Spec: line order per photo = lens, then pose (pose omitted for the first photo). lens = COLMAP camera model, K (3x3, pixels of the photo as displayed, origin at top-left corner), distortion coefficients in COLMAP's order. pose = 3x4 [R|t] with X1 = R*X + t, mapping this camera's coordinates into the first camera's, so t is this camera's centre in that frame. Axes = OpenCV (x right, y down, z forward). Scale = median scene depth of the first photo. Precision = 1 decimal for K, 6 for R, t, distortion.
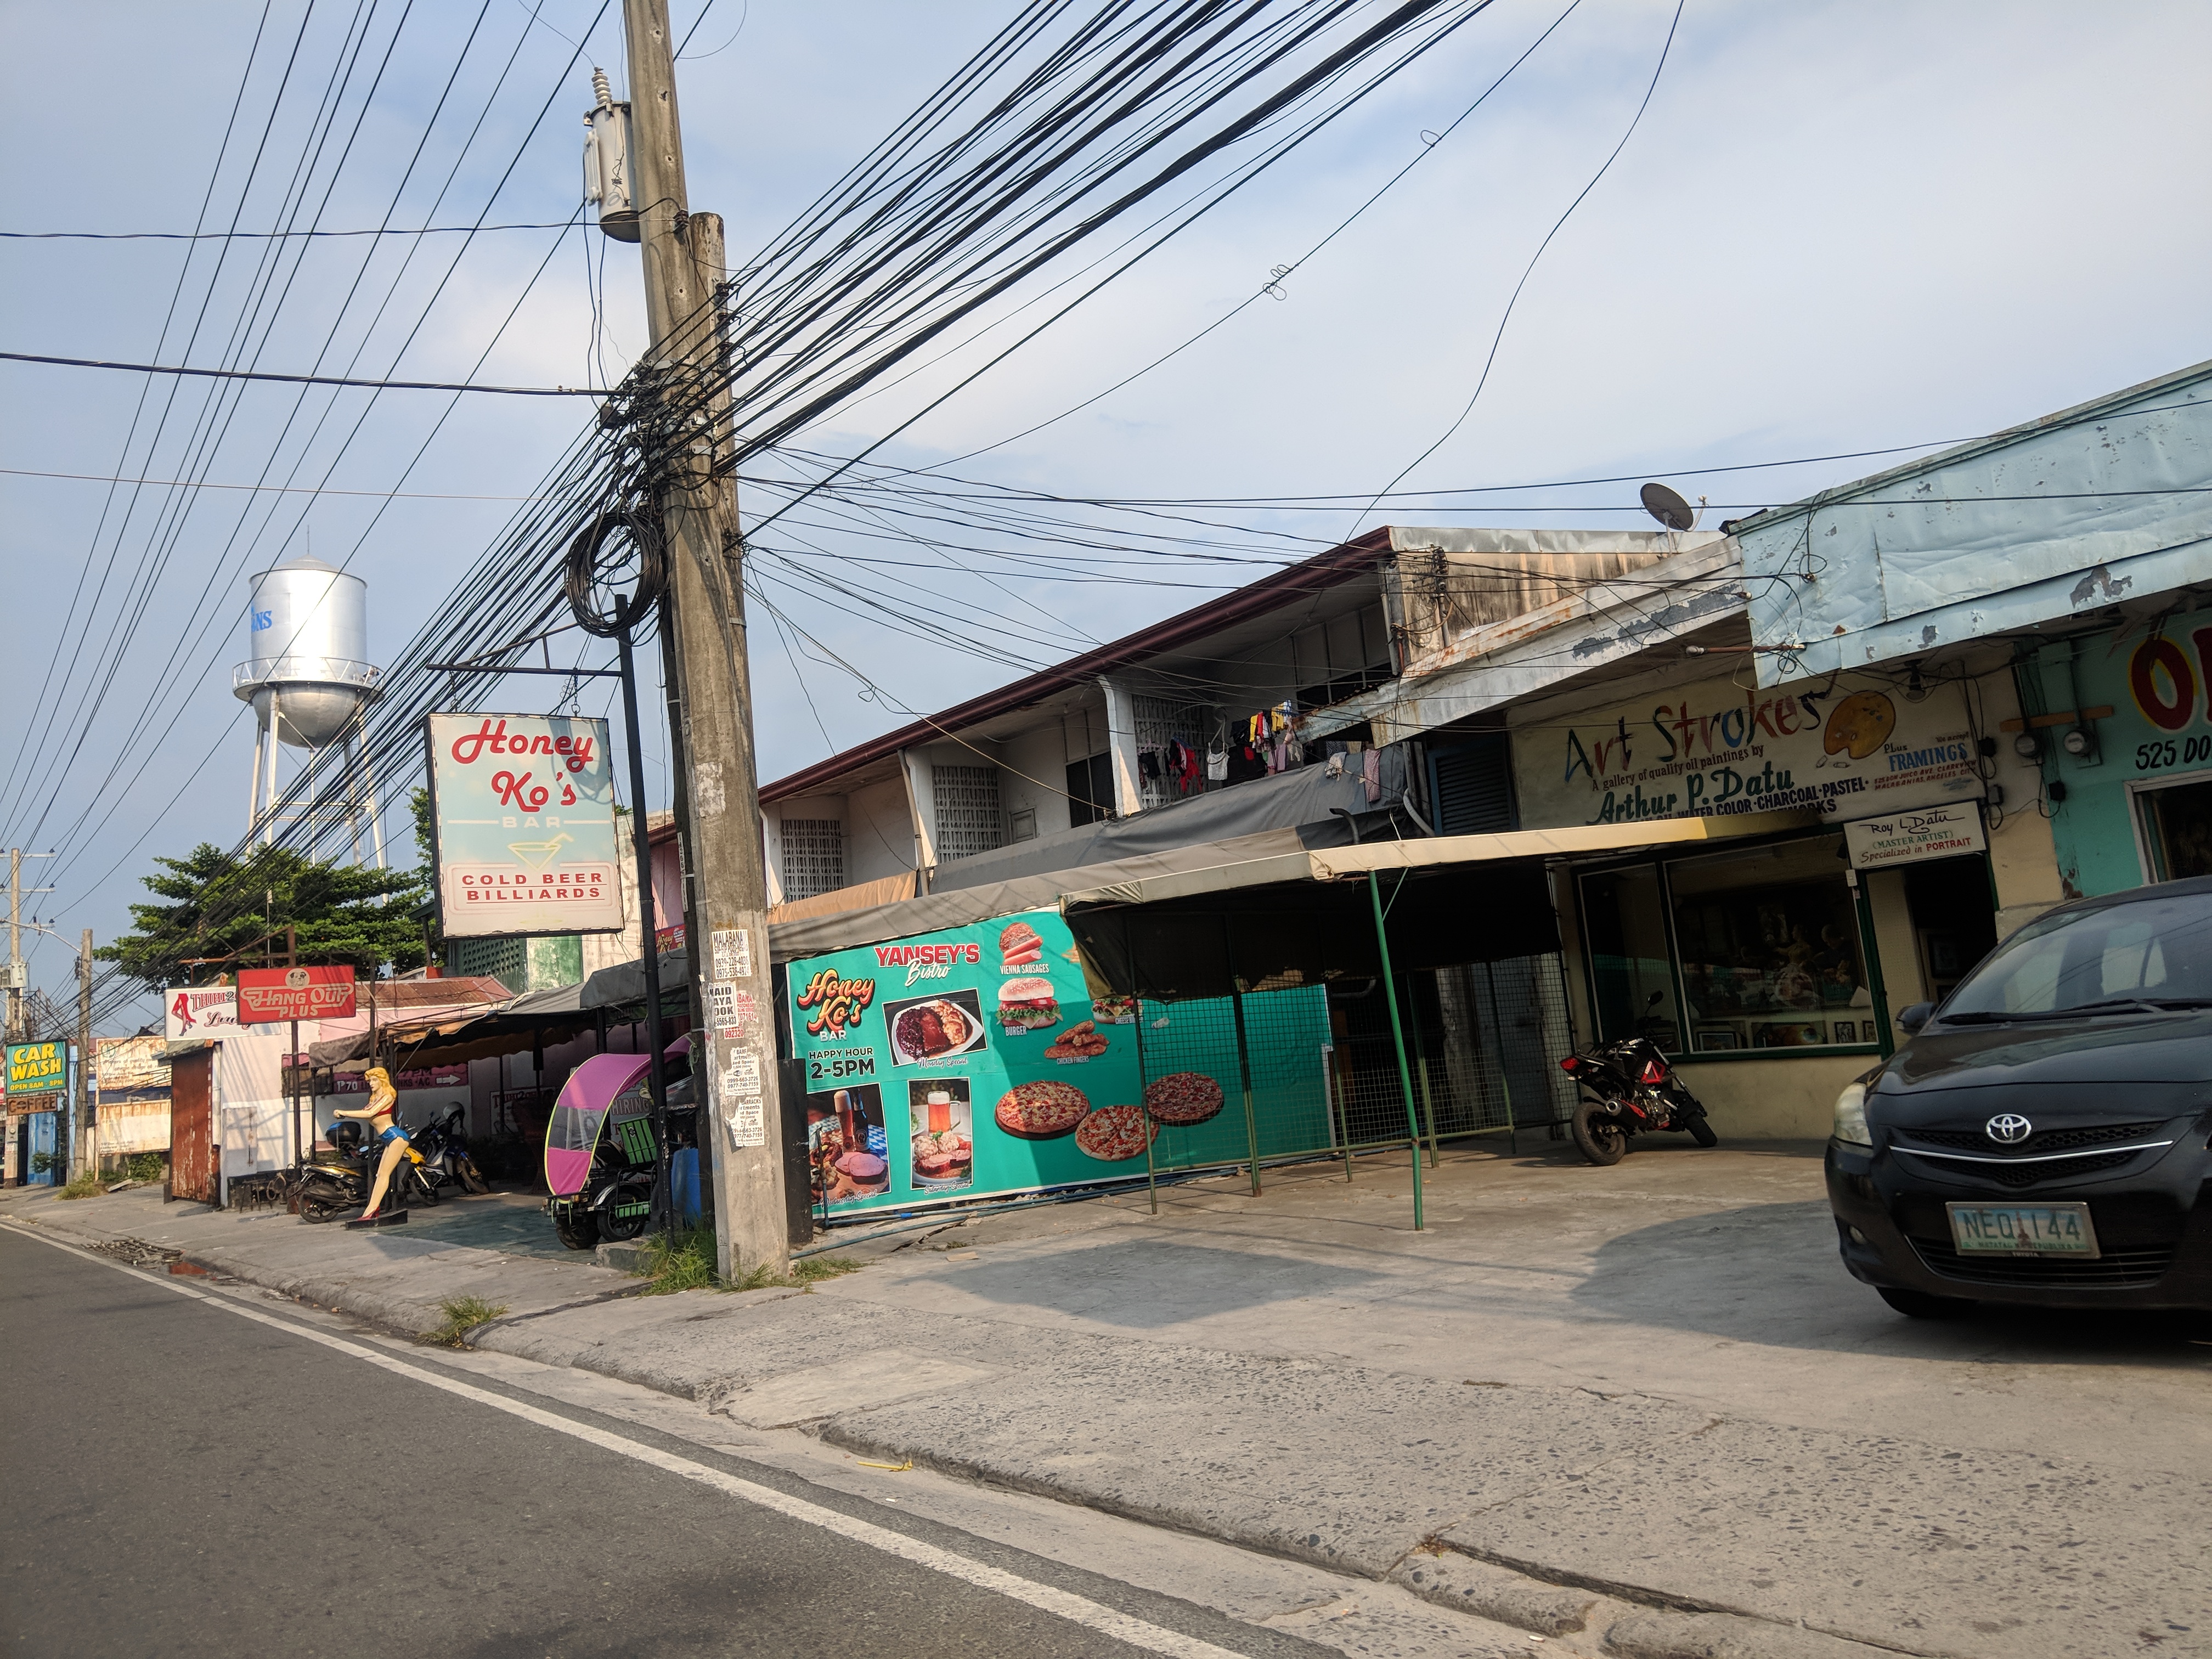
lens RADIAL K [[1705.3, 0, 1112.3], [0, 1705.3, 798.6], [0, 0, 1]] dist [0.099686, -0.211689]
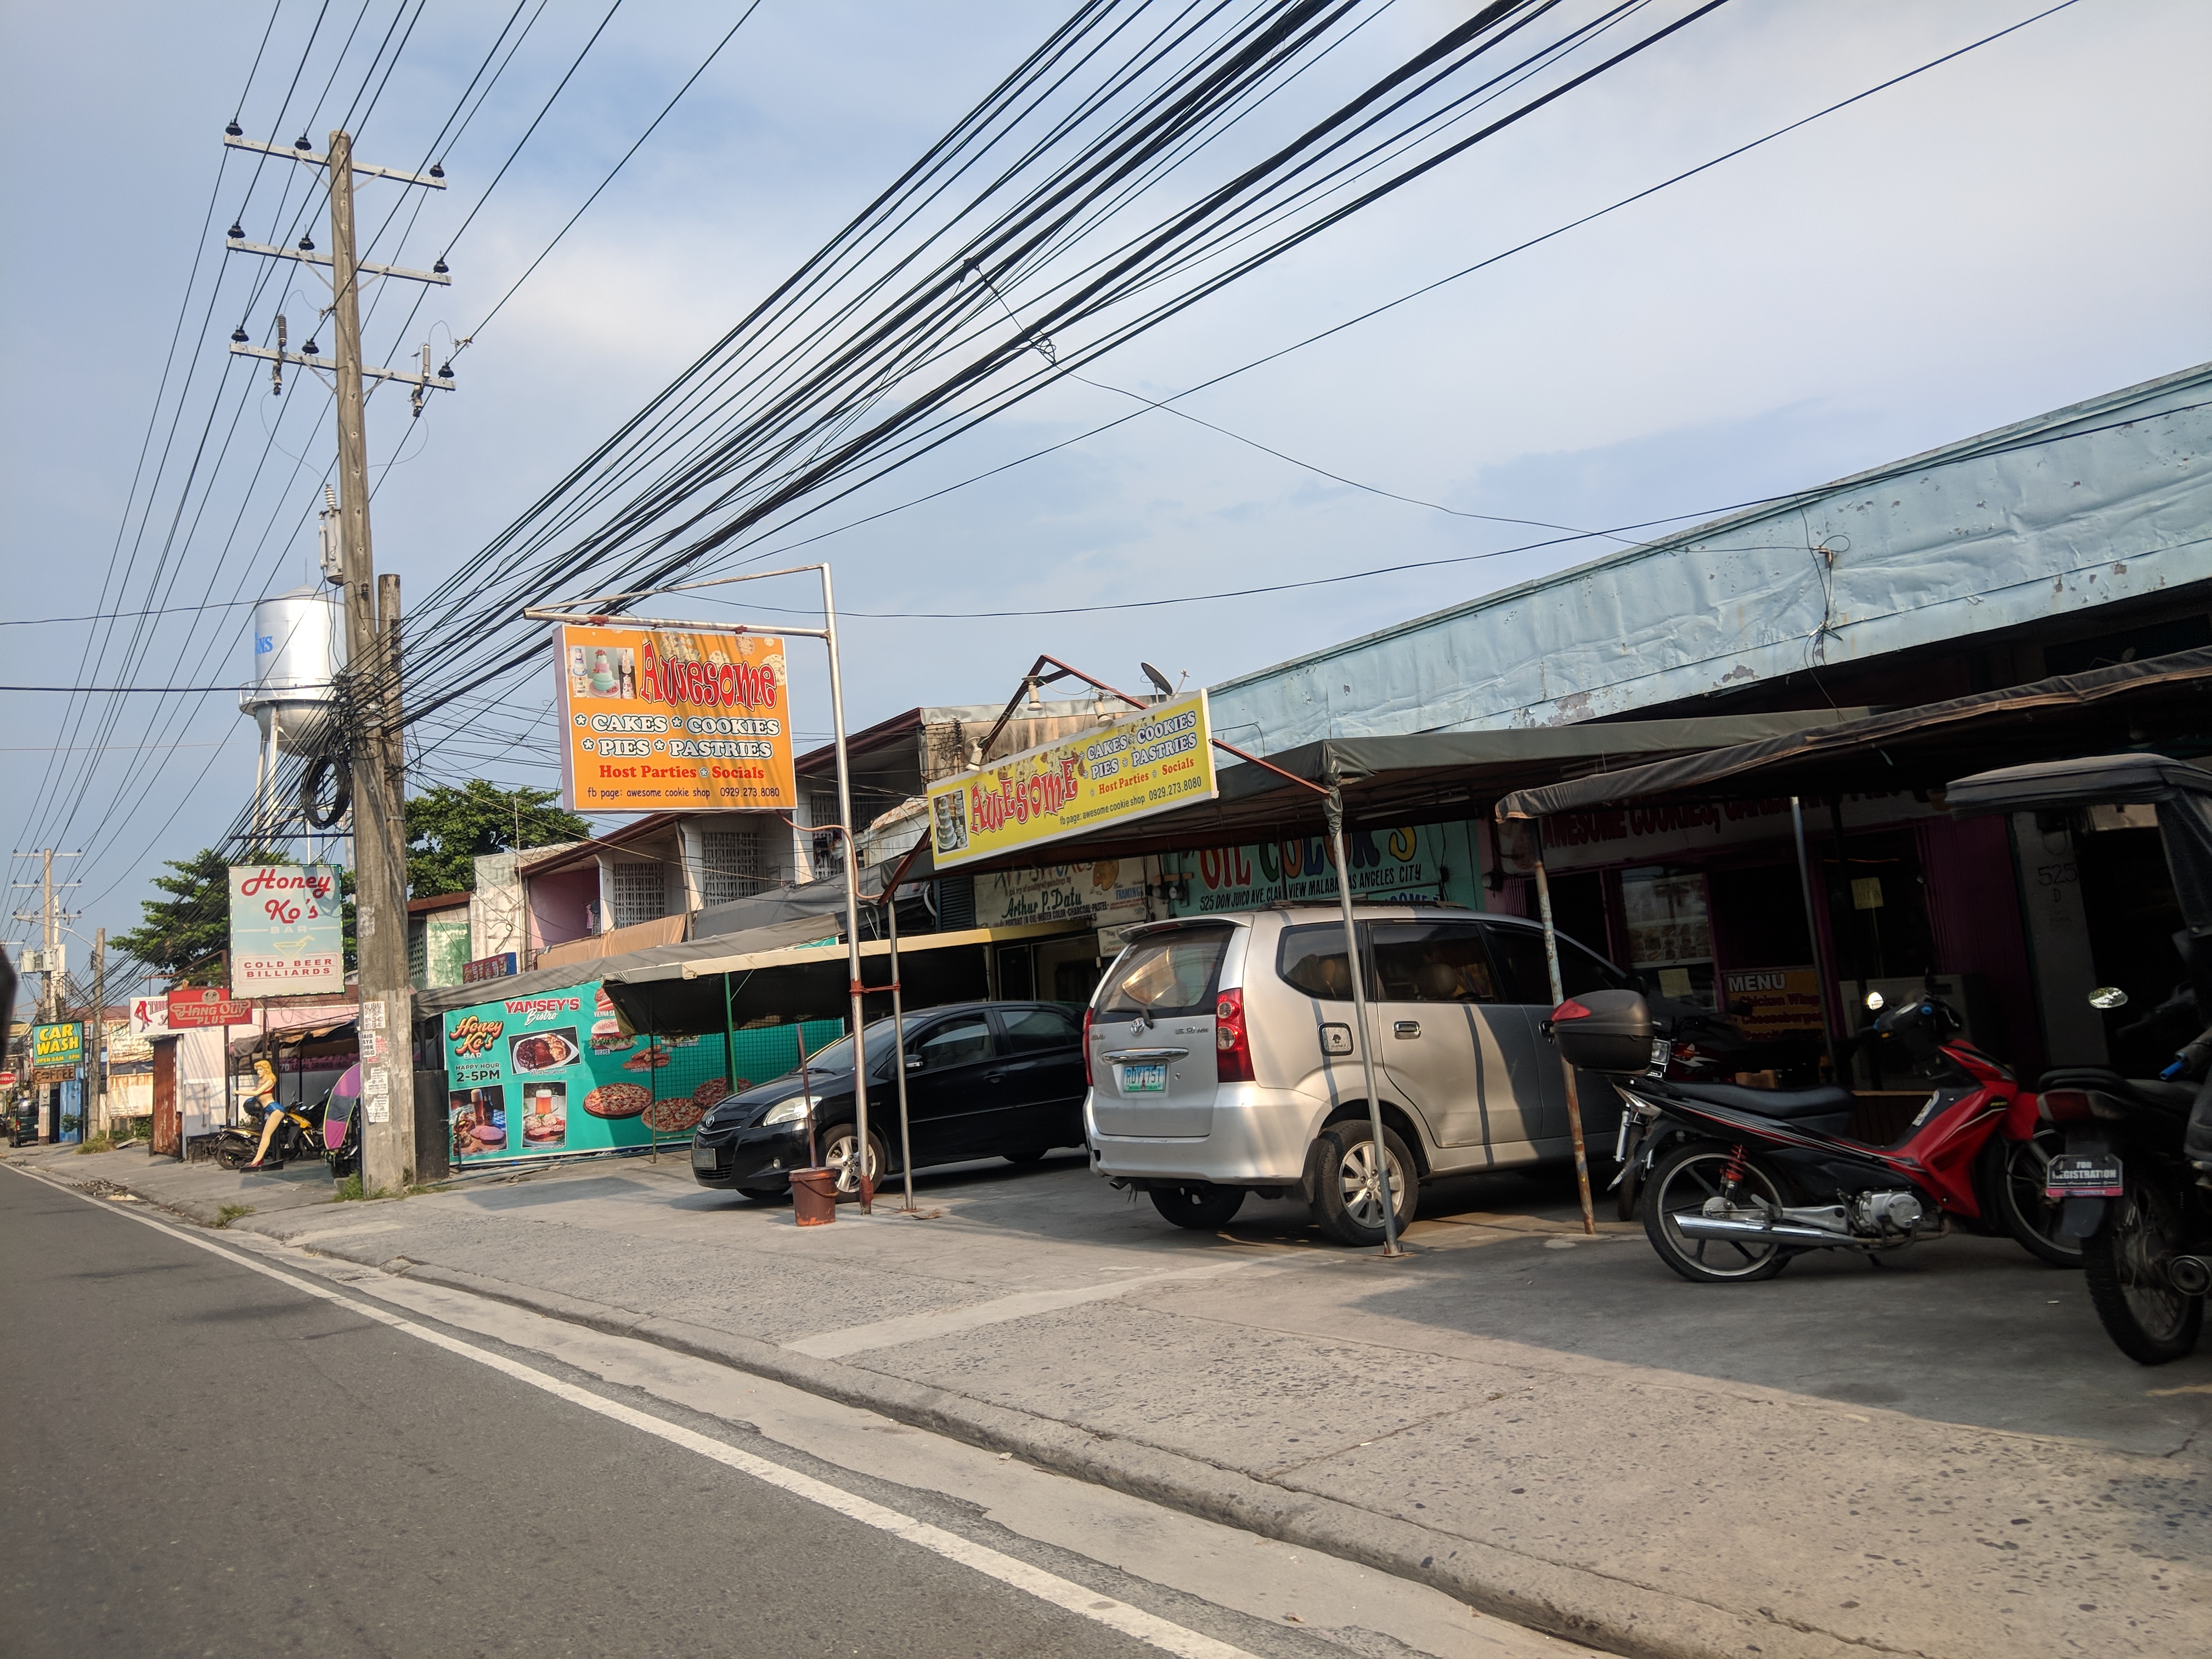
lens RADIAL K [[1705.3, 0, 1112.3], [0, 1705.3, 798.6], [0, 0, 1]] dist [0.099686, -0.211689]
pose [[0.999739, 0.006597, -0.021877, 0.468731], [-0.006235, 0.999843, 0.016589, -0.136490], [0.021983, -0.016449, 0.999623, -0.625028]]
